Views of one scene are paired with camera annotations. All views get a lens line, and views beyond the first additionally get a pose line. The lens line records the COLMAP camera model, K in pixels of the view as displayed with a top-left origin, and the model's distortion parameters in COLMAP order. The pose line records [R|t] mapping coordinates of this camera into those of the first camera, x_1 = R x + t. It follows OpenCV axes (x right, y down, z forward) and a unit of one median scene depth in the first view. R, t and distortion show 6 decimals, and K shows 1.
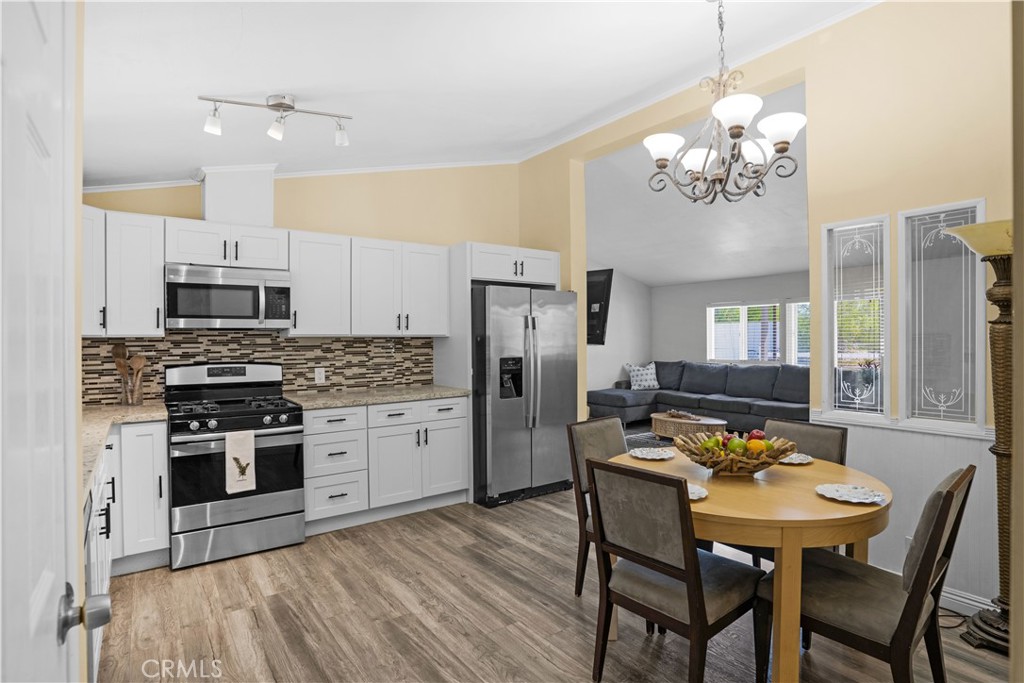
lens RADIAL K [[517.1, 0, 514.6], [0, 517.1, 341.3], [0, 0, 1]] dist [-0.085769, 0.040622]
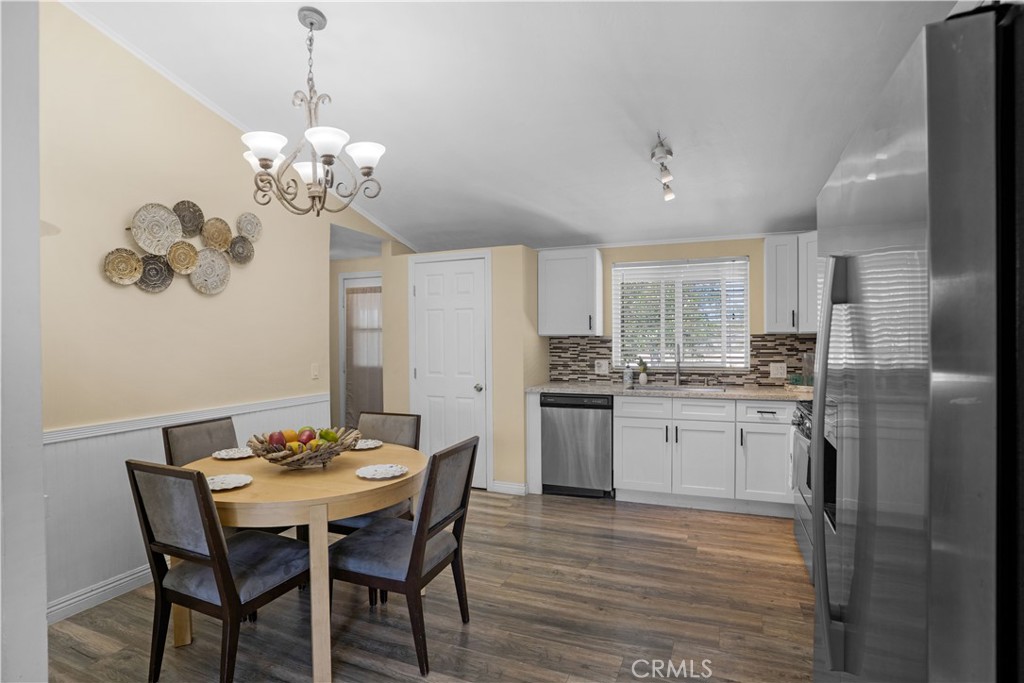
lens RADIAL K [[517.1, 0, 514.6], [0, 517.1, 341.3], [0, 0, 1]] dist [-0.085769, 0.040622]
pose [[-0.858541, 0.011508, -0.512616, 0.420164], [0.004684, 0.999882, 0.014602, -0.007597], [0.512723, 0.010135, -0.858494, 1.506092]]
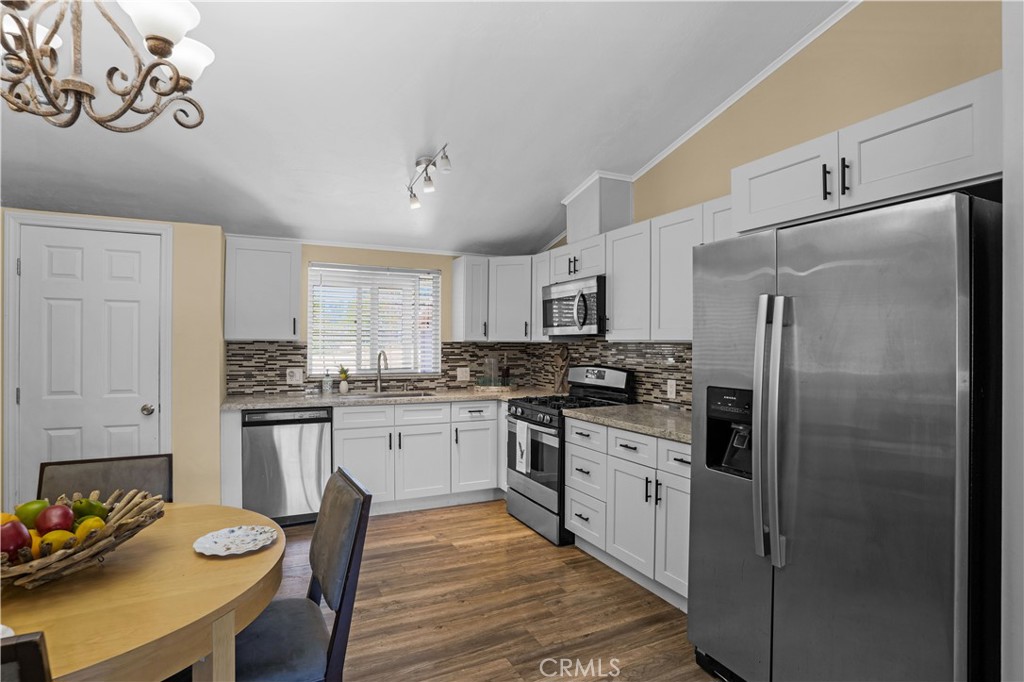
lens RADIAL K [[517.1, 0, 514.6], [0, 517.1, 340.8], [0, 0, 1]] dist [-0.085769, 0.040622]
pose [[-0.178405, -0.002185, -0.983955, 0.632552], [-0.015470, 0.999880, 0.000585, -0.011190], [0.983835, 0.015327, -0.178418, 1.144621]]
